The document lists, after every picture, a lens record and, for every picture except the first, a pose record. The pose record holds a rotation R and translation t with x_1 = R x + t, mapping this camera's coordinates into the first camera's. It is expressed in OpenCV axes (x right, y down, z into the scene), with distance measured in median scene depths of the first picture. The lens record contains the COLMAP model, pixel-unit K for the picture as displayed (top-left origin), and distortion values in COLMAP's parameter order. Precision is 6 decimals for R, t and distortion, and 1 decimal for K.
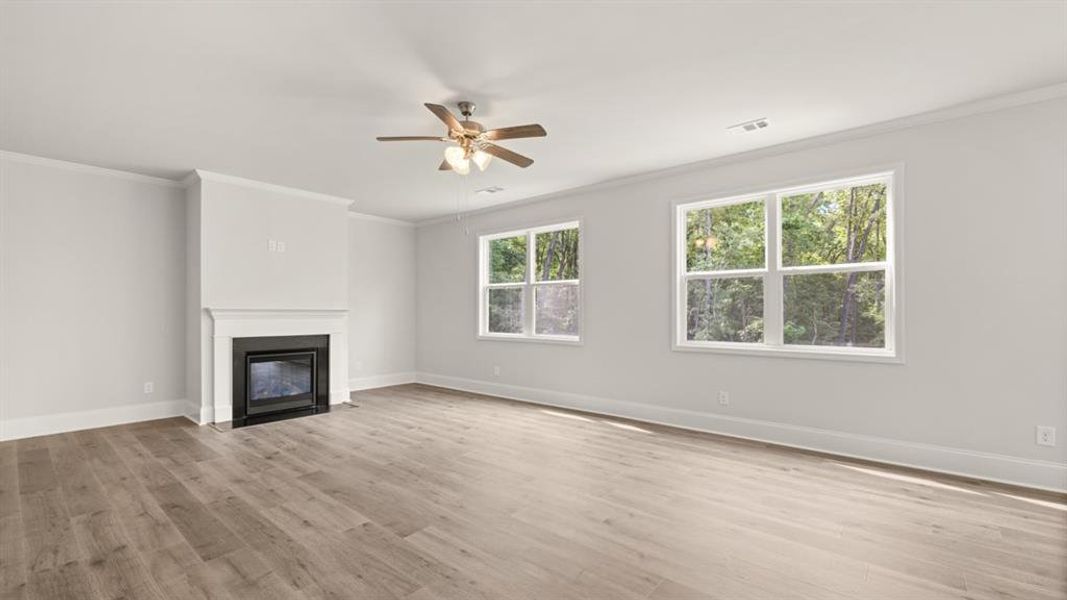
lens RADIAL K [[446.1, 0, 523.5], [0, 446.1, 307.4], [0, 0, 1]] dist [-0.004898, -0.000766]
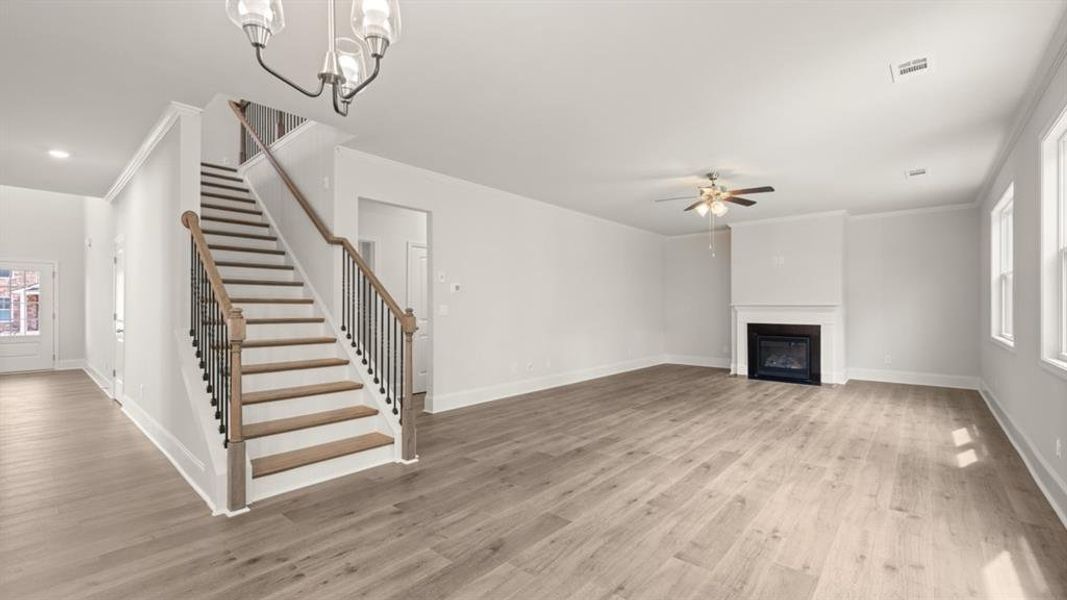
lens RADIAL K [[446.1, 0, 526.7], [0, 446.1, 304.2], [0, 0, 1]] dist [-0.004898, -0.000766]
pose [[-0.017022, -0.006493, -0.999834, 1.245411], [0.013286, 0.999889, -0.006720, 0.001335], [0.999767, -0.013398, -0.016933, 0.329012]]
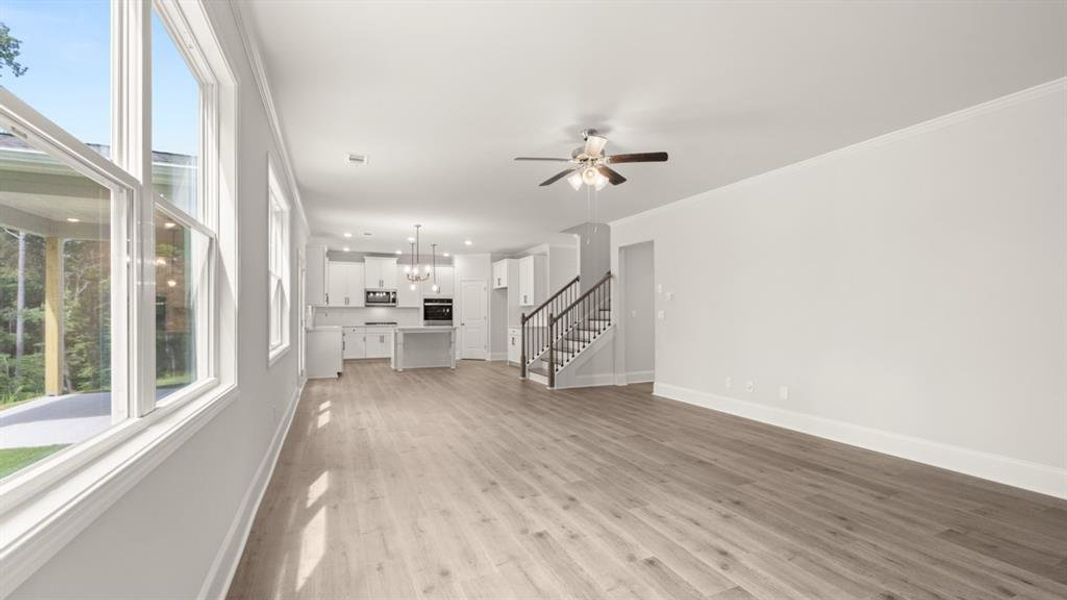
lens RADIAL K [[446.1, 0, 530.9], [0, 446.1, 308.8], [0, 0, 1]] dist [-0.004898, -0.000766]
pose [[-0.903985, 0.004797, 0.427537, -0.417464], [-0.005069, 0.999747, -0.021934, 0.022077], [-0.427533, -0.021995, -0.903732, 1.821393]]
